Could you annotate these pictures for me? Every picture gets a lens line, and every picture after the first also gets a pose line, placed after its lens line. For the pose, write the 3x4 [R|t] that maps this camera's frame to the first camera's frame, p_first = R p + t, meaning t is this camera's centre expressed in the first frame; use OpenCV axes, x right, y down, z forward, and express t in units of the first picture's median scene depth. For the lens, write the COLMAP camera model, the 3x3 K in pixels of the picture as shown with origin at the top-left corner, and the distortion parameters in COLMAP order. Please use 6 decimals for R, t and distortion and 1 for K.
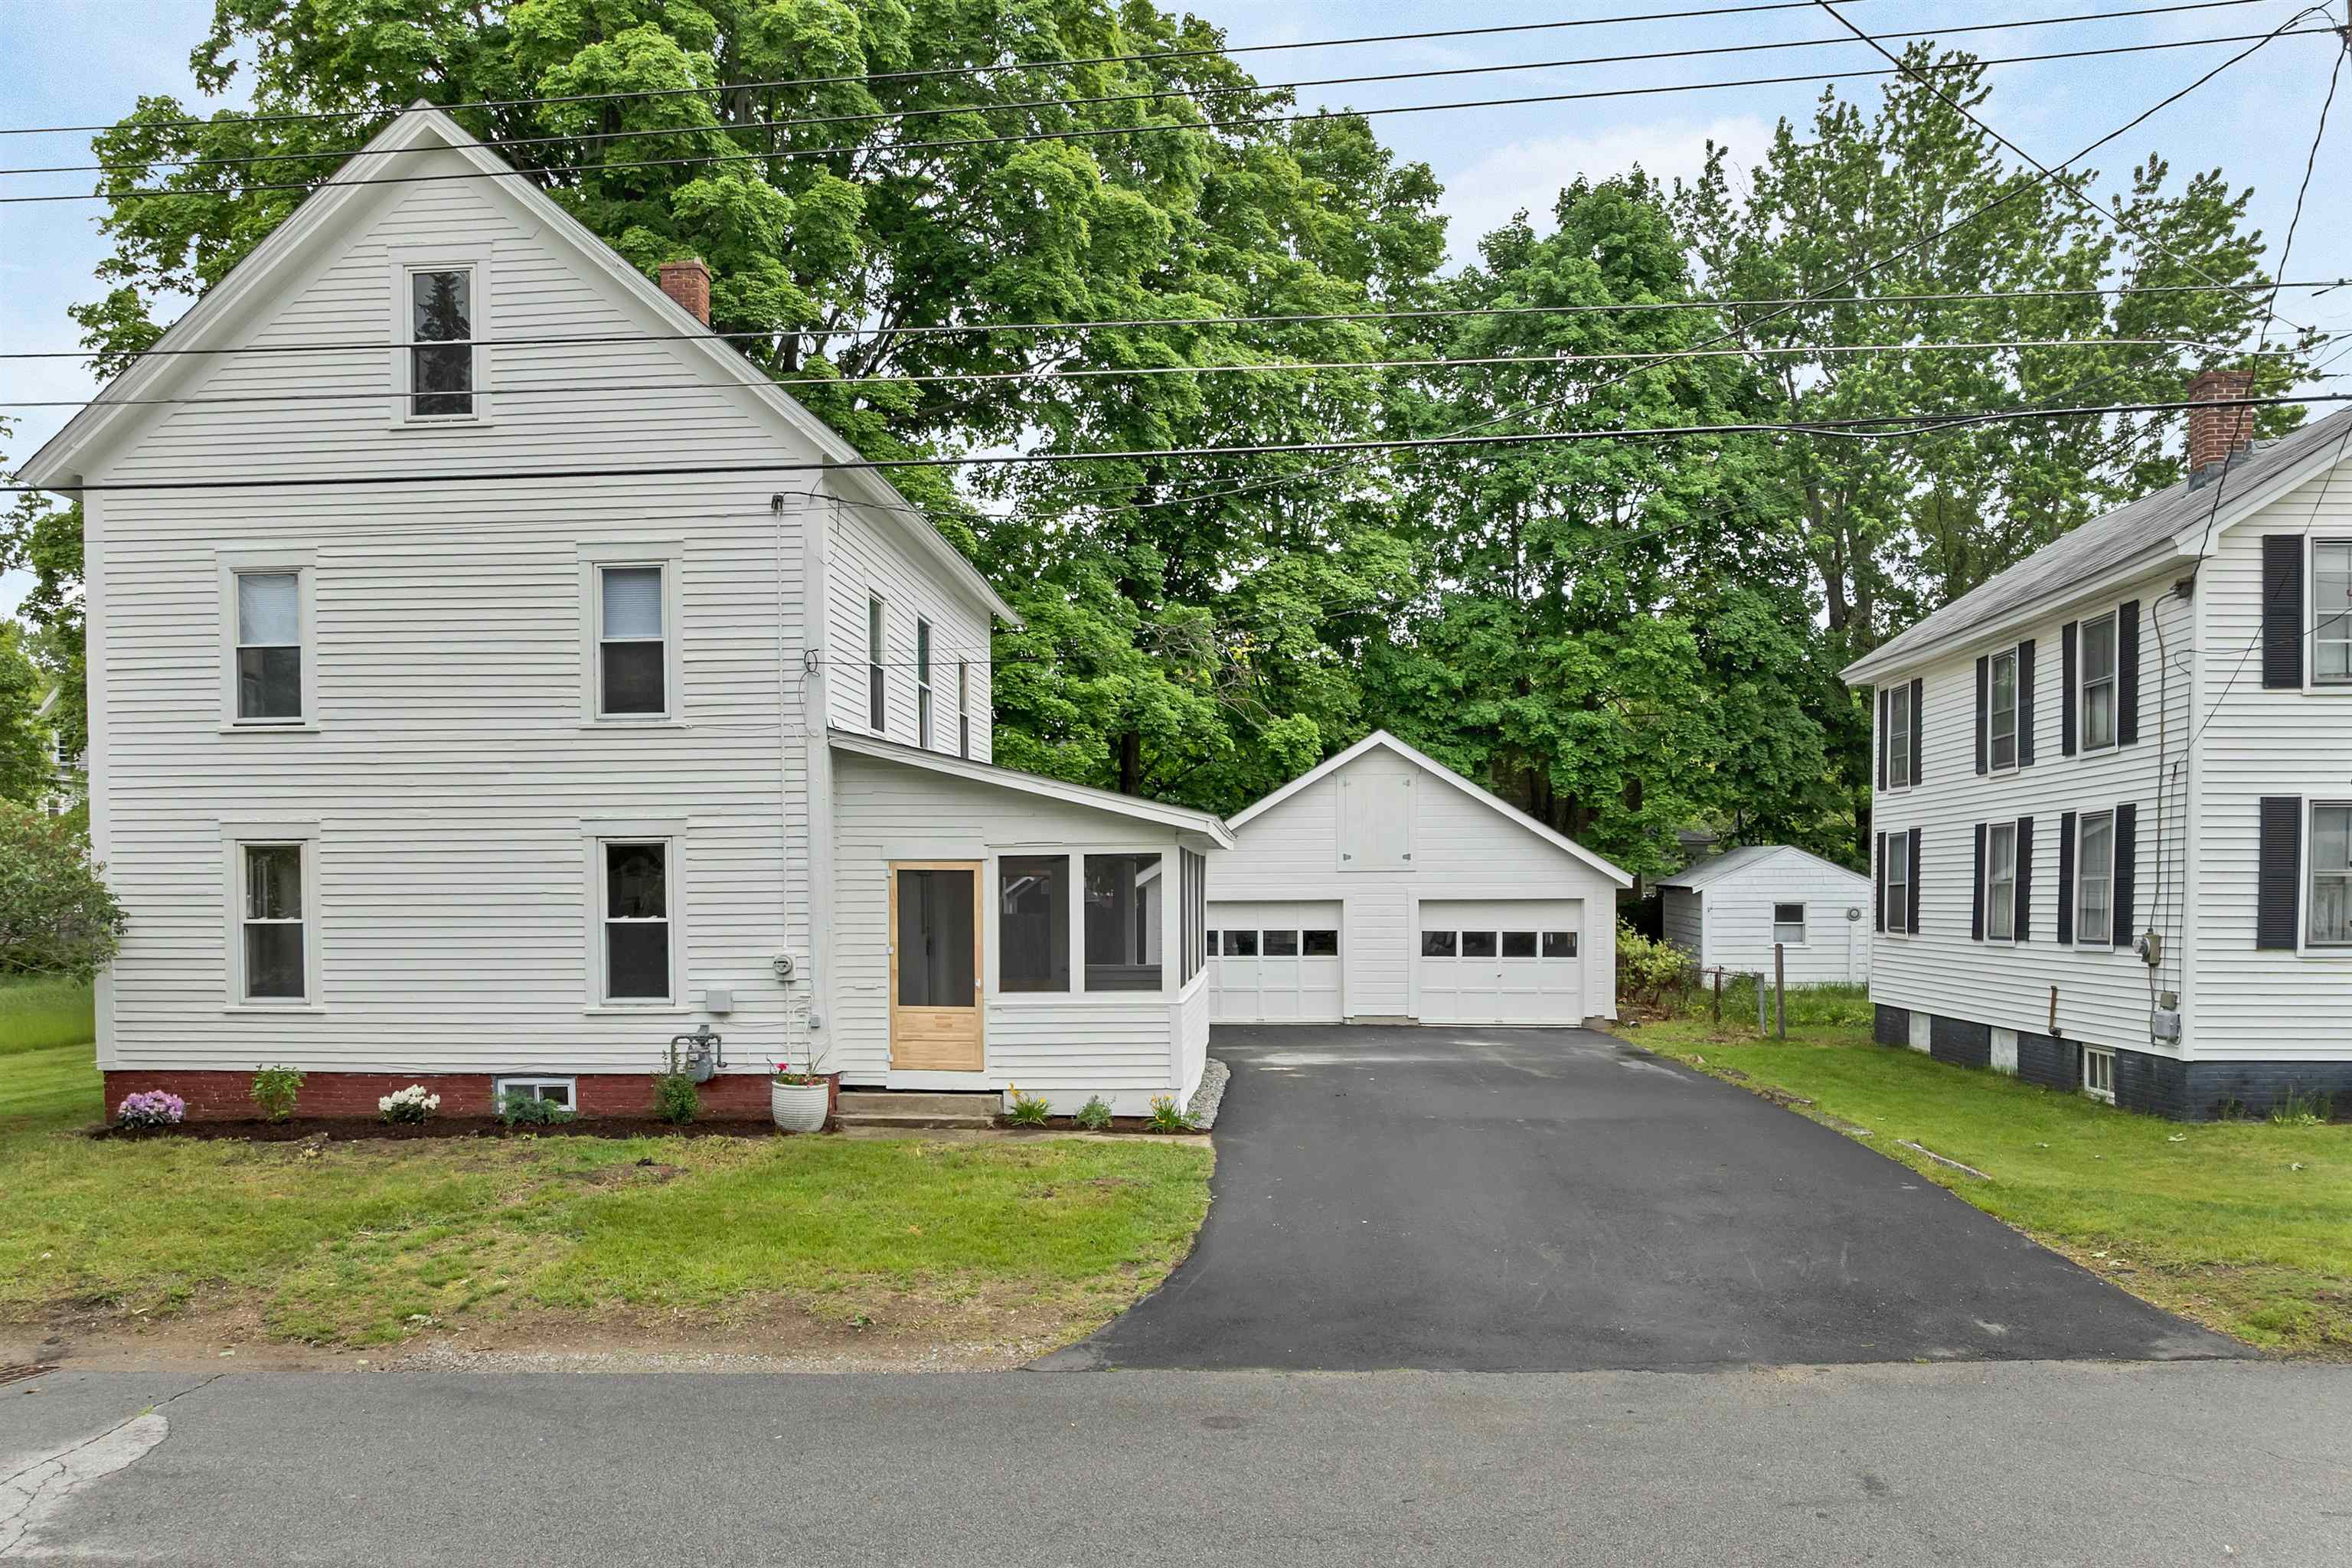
lens RADIAL K [[1733.5, 0, 1188.4], [0, 1733.5, 959.5], [0, 0, 1]] dist [-0.045127, 0.008707]
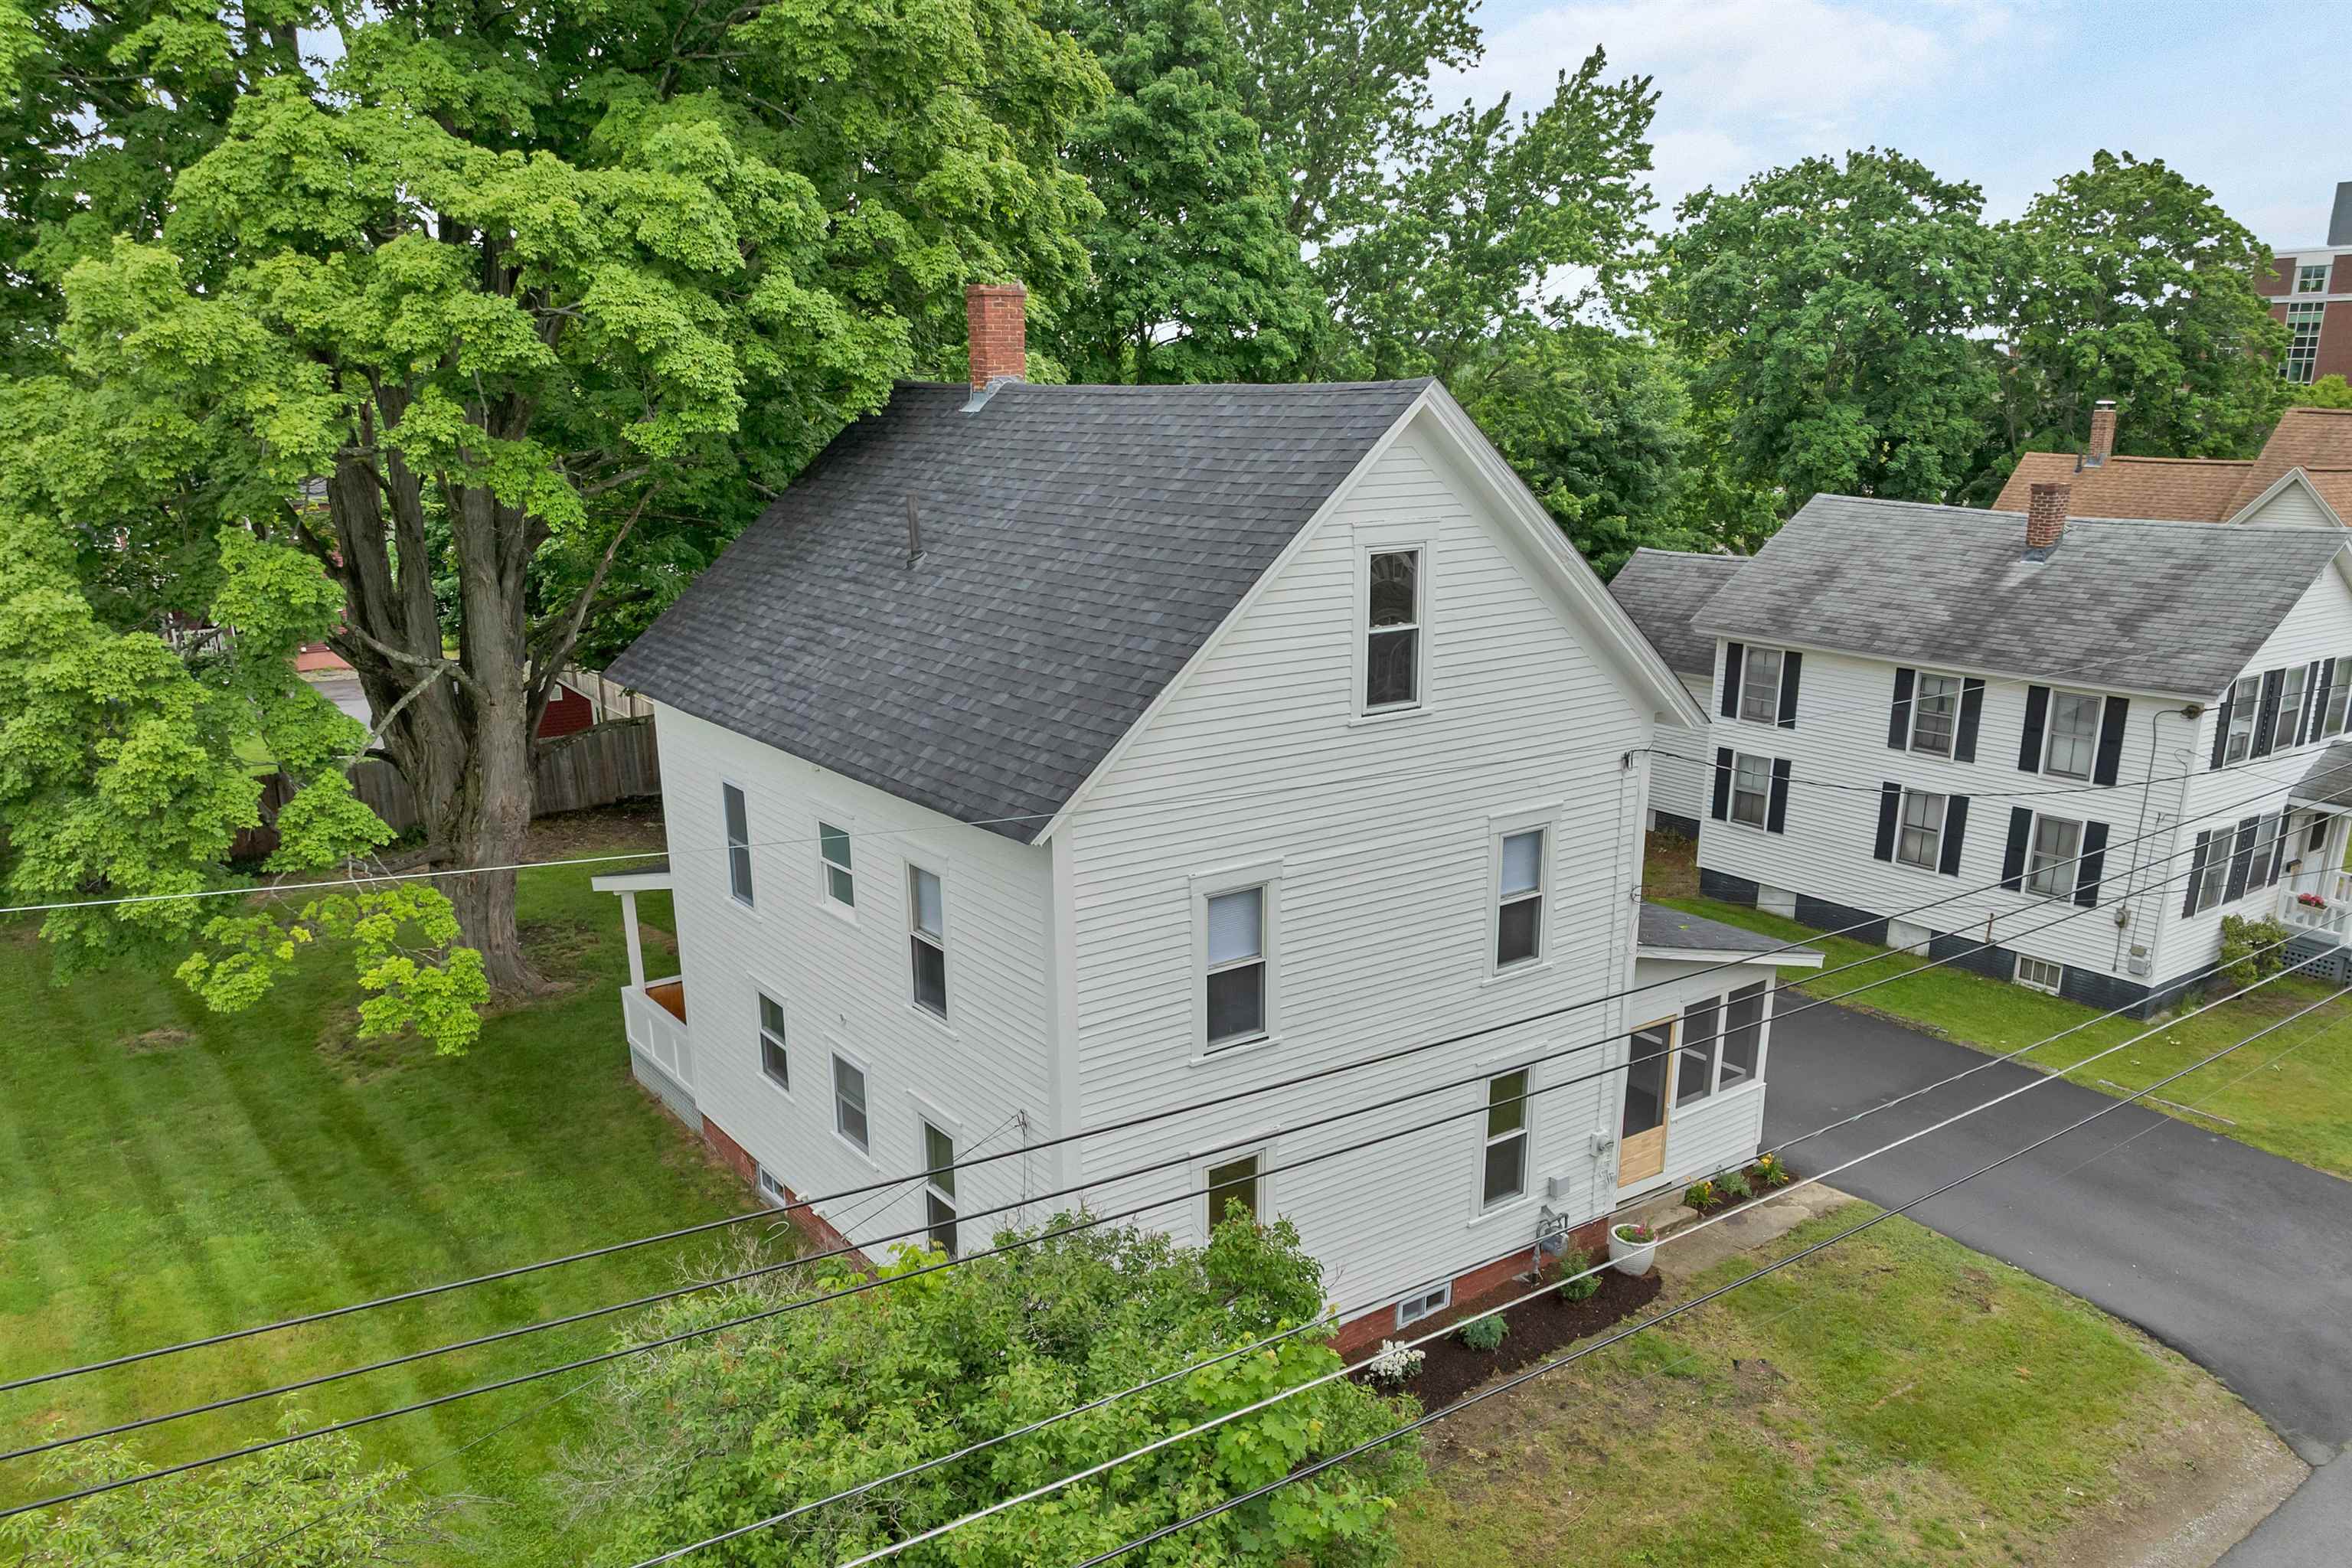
lens RADIAL K [[1733.5, 0, 1188.4], [0, 1733.5, 959.5], [0, 0, 1]] dist [-0.045127, 0.008707]
pose [[0.775022, -0.201929, 0.598803, -1.112758], [0.025534, 0.956805, 0.289606, -0.456047], [-0.631418, -0.209161, 0.746702, 0.309494]]
